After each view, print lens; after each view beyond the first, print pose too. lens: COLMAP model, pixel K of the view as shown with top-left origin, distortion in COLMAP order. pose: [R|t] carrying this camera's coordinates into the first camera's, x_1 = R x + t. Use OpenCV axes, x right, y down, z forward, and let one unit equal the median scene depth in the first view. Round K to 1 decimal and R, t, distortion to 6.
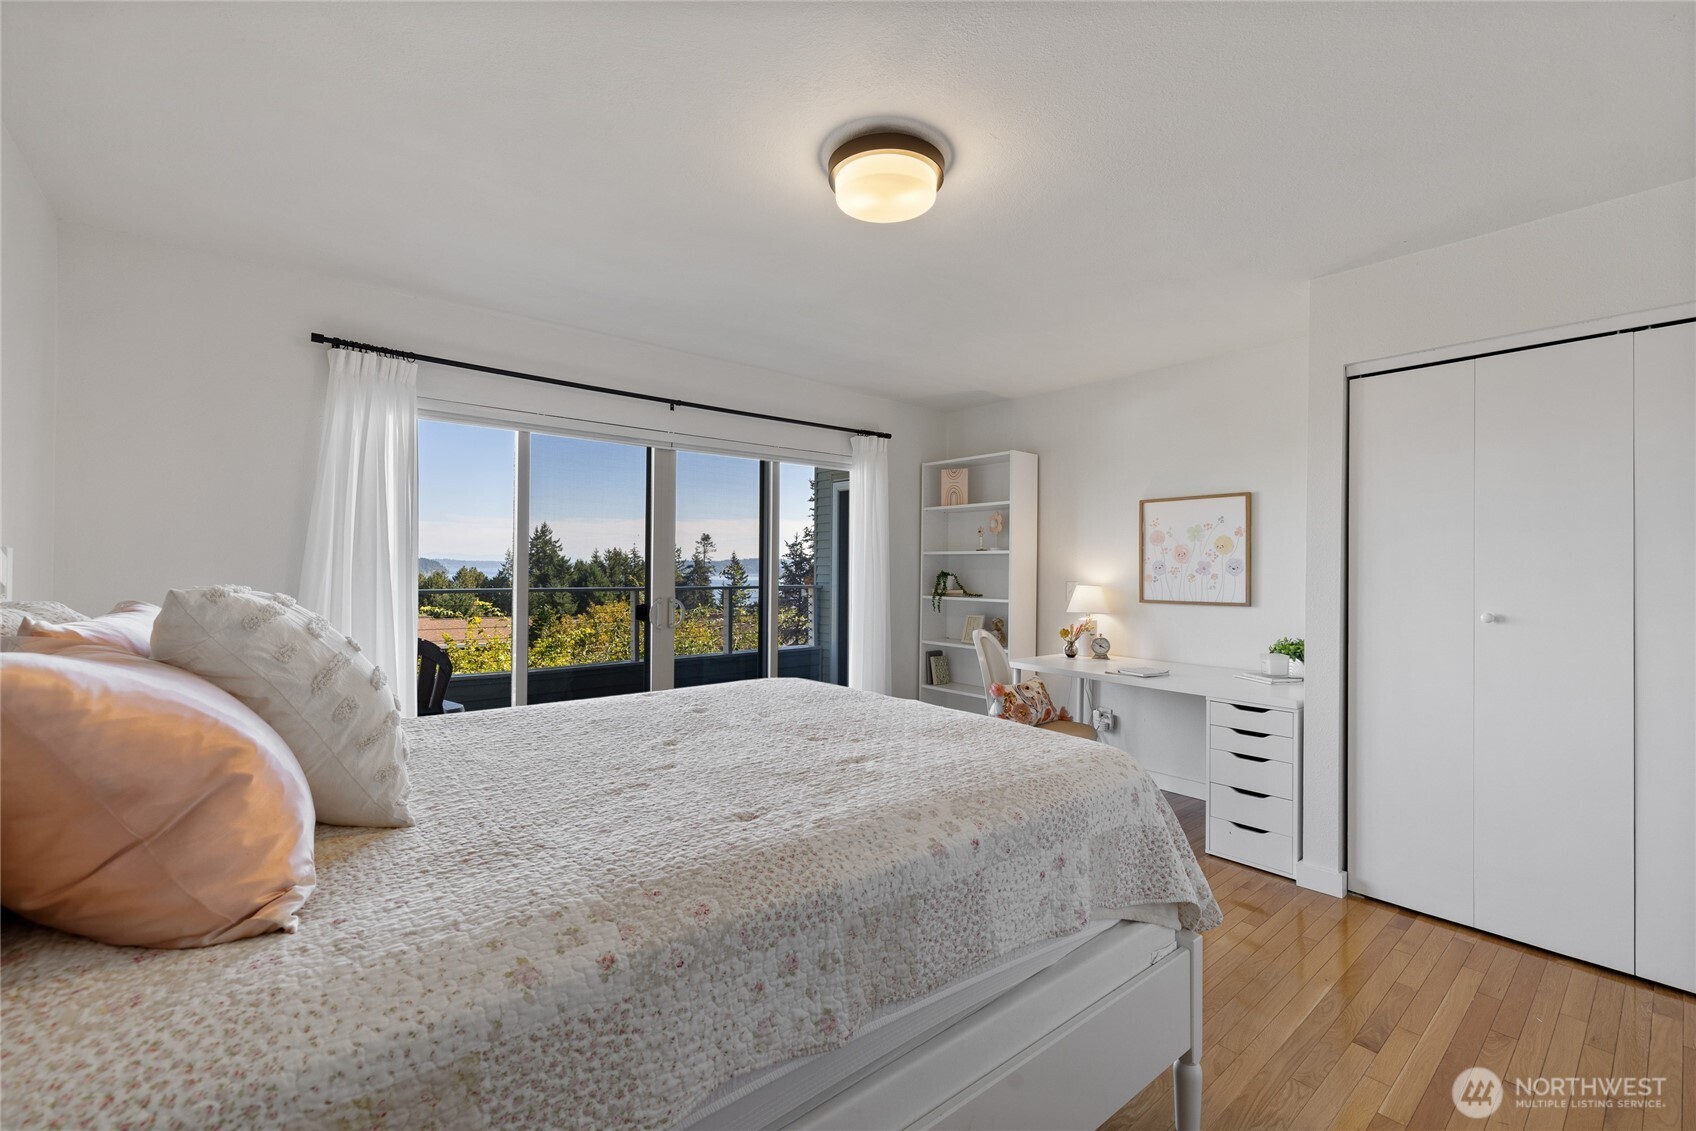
lens RADIAL K [[713.4, 0, 840.4], [0, 713.4, 565.3], [0, 0, 1]] dist [-0.000823, -0.000012]
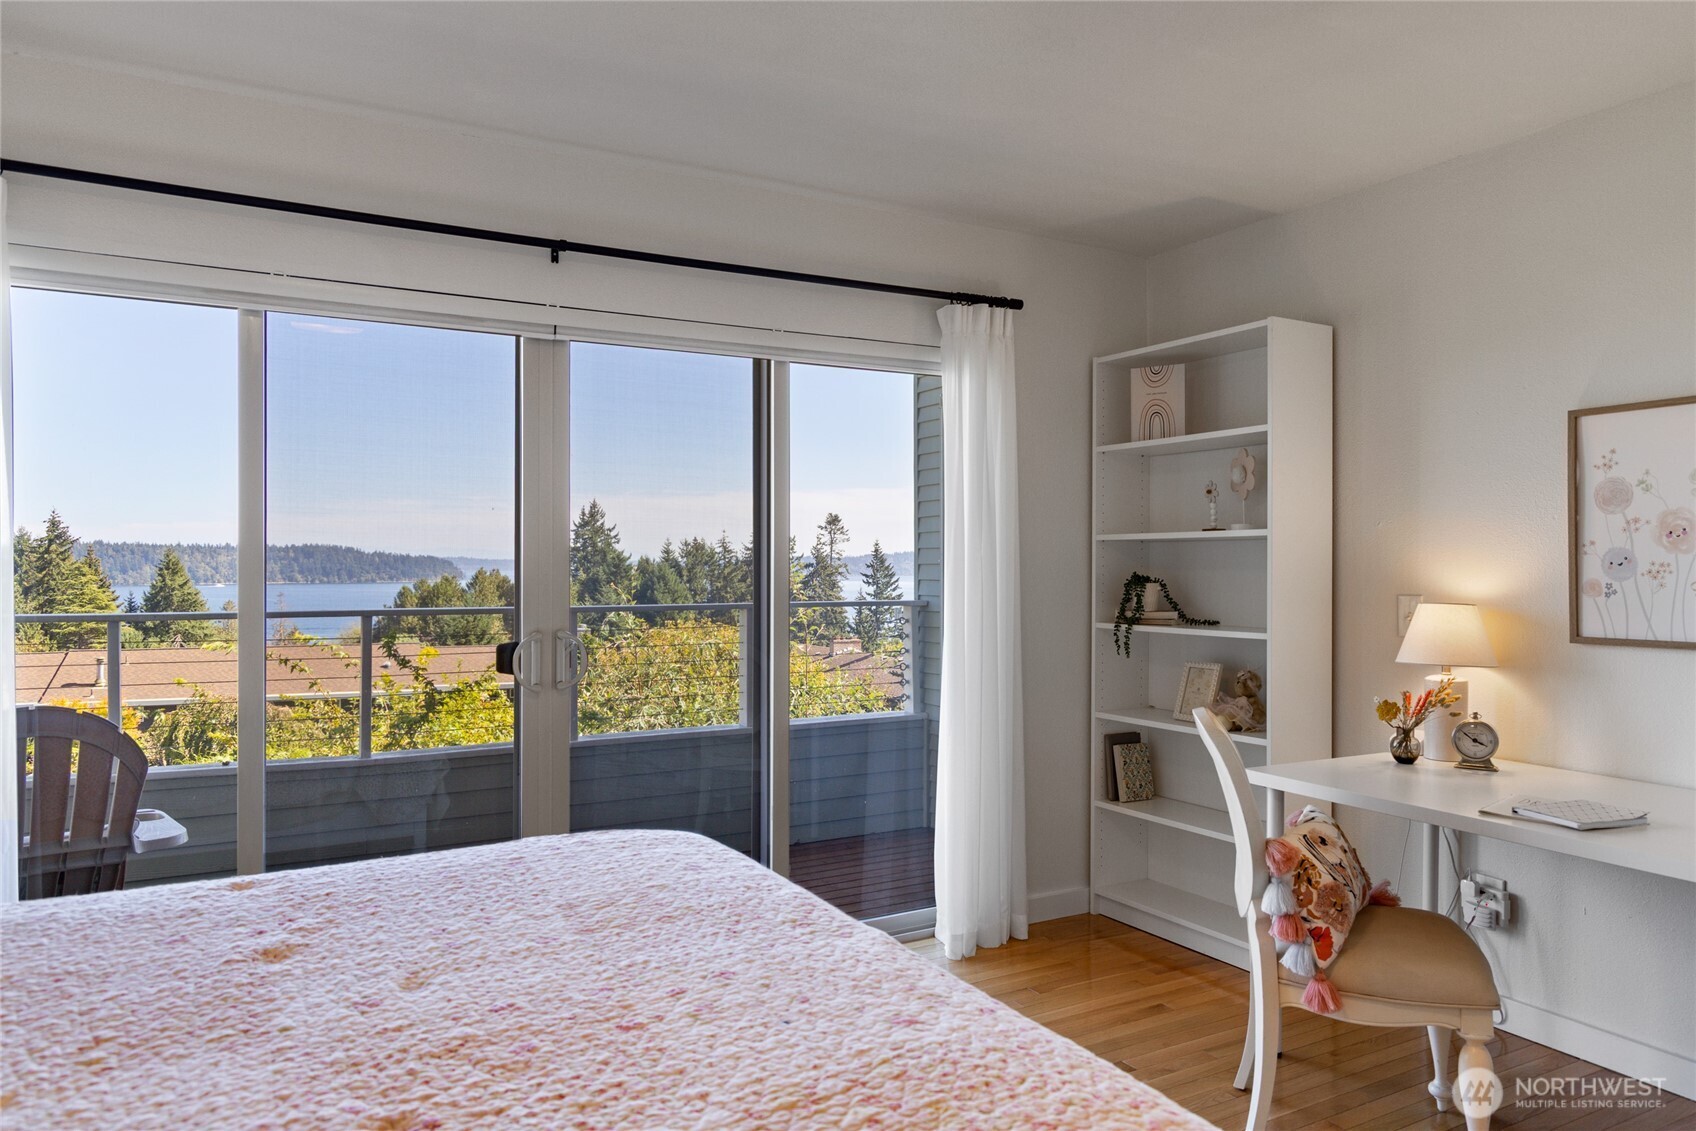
lens RADIAL K [[1127.3, 0, 846.5], [0, 1127.3, 556.3], [0, 0, 1]] dist [0.002138, -0.001249]
pose [[0.983538, -0.009002, -0.180479, 0.095235], [0.008013, 0.999949, -0.006205, -0.000470], [0.180526, 0.004657, 0.983559, 0.210330]]
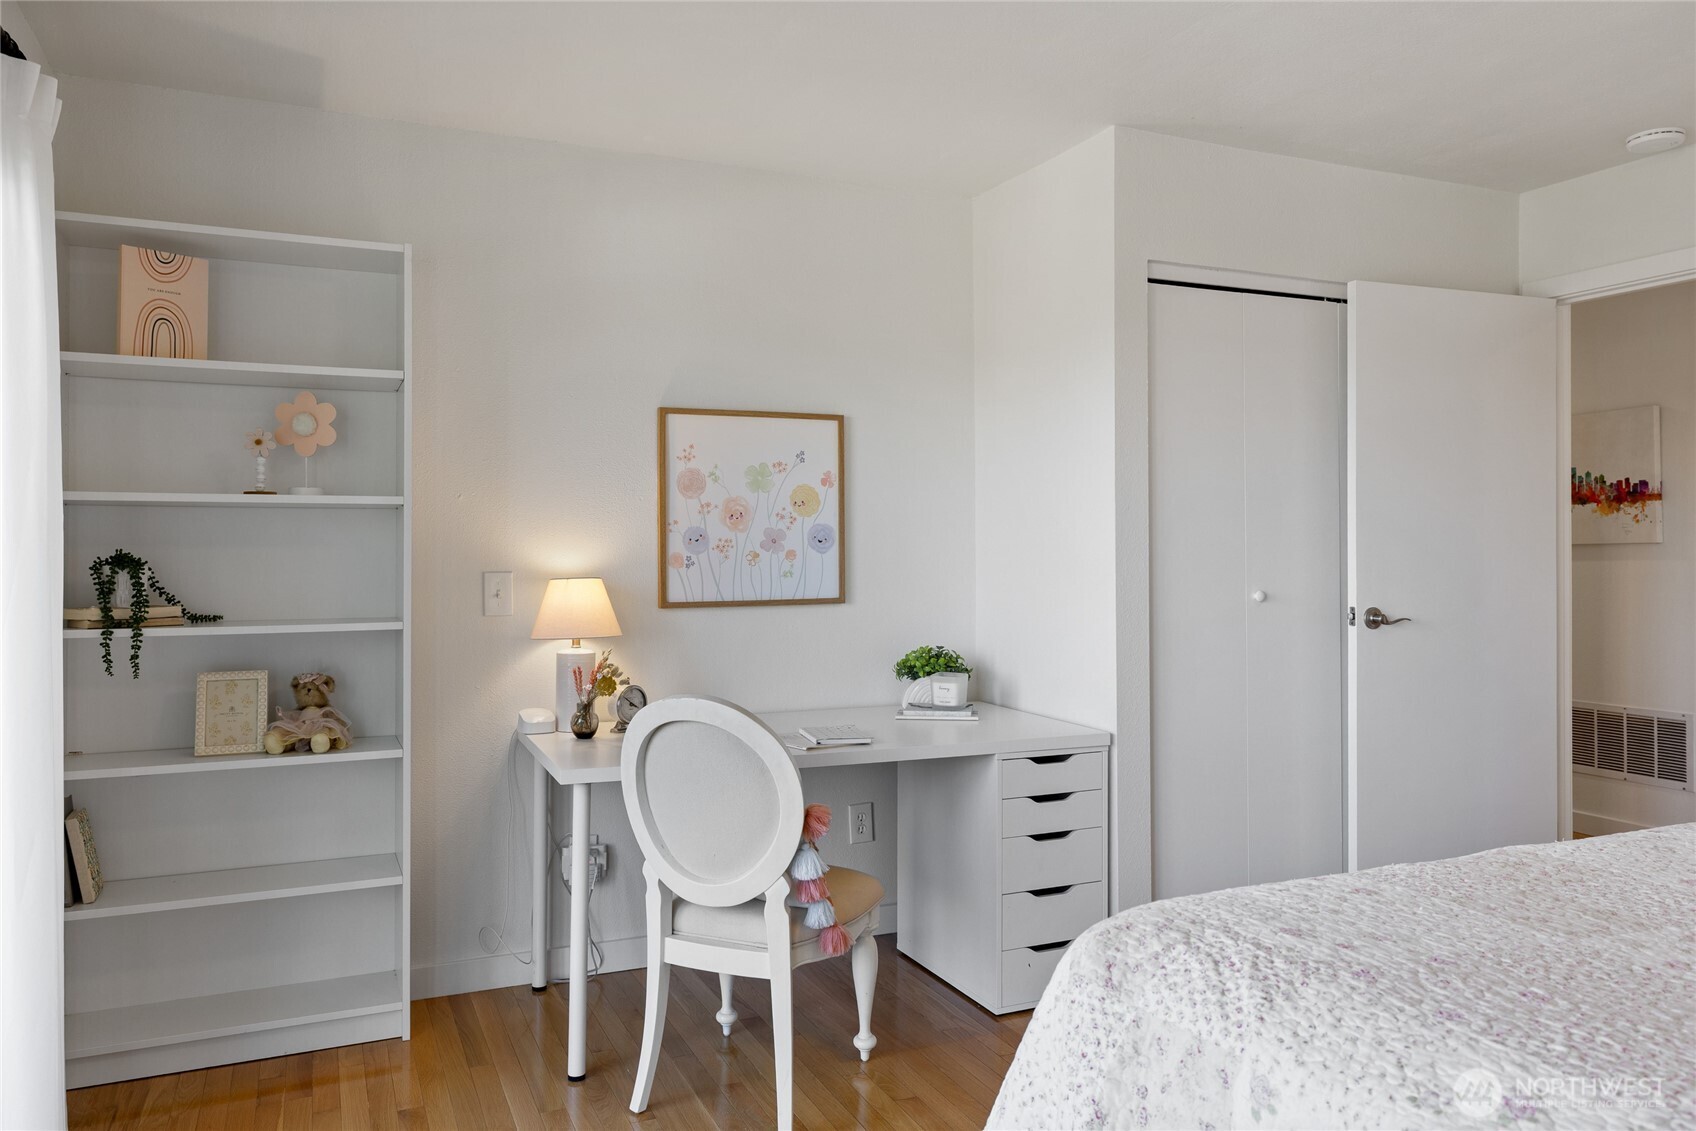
lens RADIAL K [[1219.6, 0, 875.7], [0, 1219.6, 539.6], [0, 0, 1]] dist [0.003850, 0.000455]
pose [[0.264012, -0.001766, 0.964518, -0.340028], [-0.000665, 0.999998, 0.002013, 0.001196], [-0.964519, -0.001173, 0.264010, 0.559900]]
